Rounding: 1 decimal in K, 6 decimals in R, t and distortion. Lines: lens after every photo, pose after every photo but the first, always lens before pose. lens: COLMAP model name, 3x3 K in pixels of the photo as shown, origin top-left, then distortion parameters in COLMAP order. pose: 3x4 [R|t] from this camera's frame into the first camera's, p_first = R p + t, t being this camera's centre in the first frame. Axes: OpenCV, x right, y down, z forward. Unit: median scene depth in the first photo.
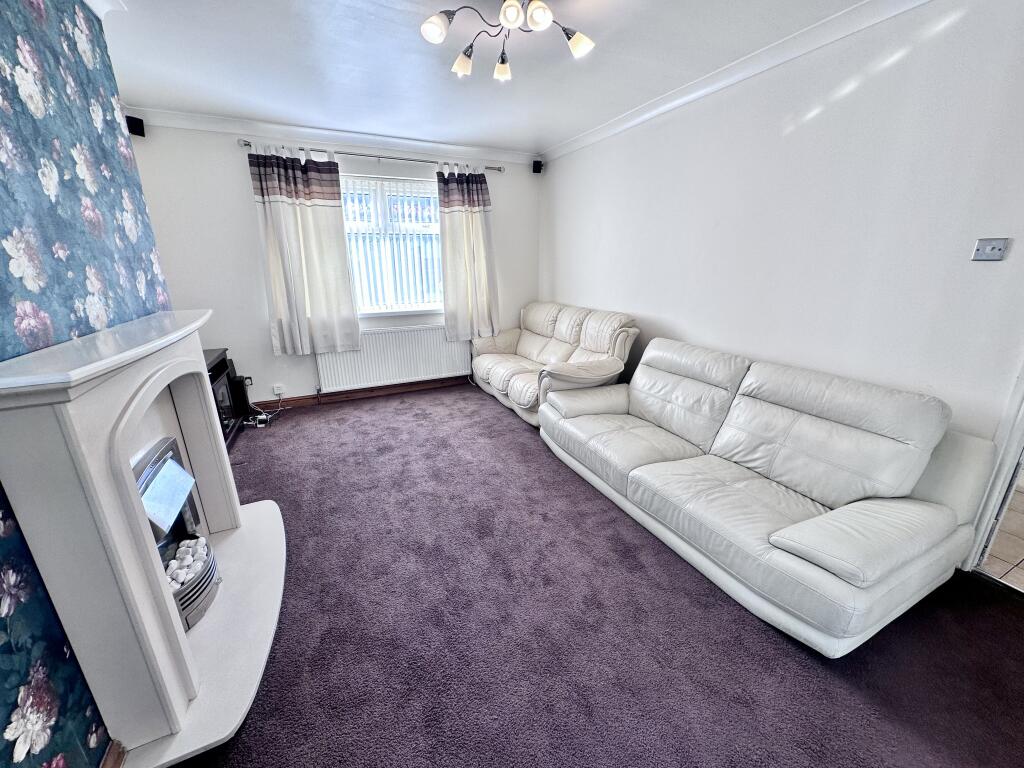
lens RADIAL K [[407.4, 0, 510.5], [0, 407.4, 386.2], [0, 0, 1]] dist [-0.002395, 0.000204]
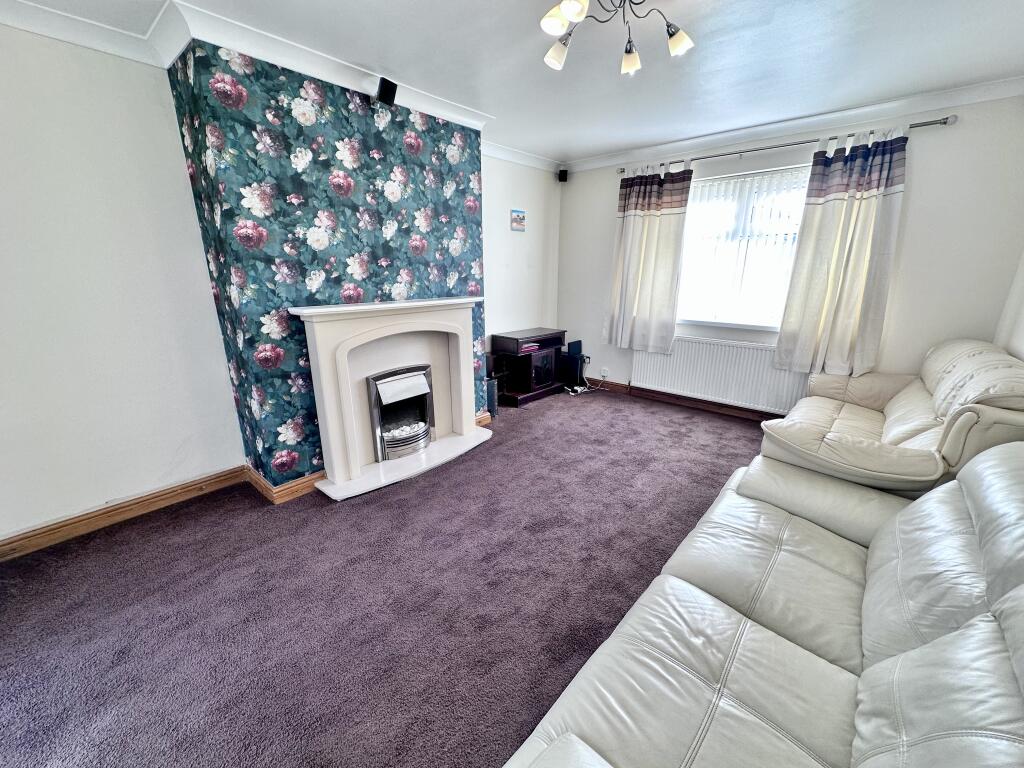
lens RADIAL K [[407.4, 0, 510.5], [0, 407.4, 386.2], [0, 0, 1]] dist [-0.002395, 0.000204]
pose [[0.397588, 0.263738, -0.878844, 0.433022], [-0.270989, 0.948828, 0.162145, -0.081424], [0.876635, 0.173690, 0.448713, 0.248020]]
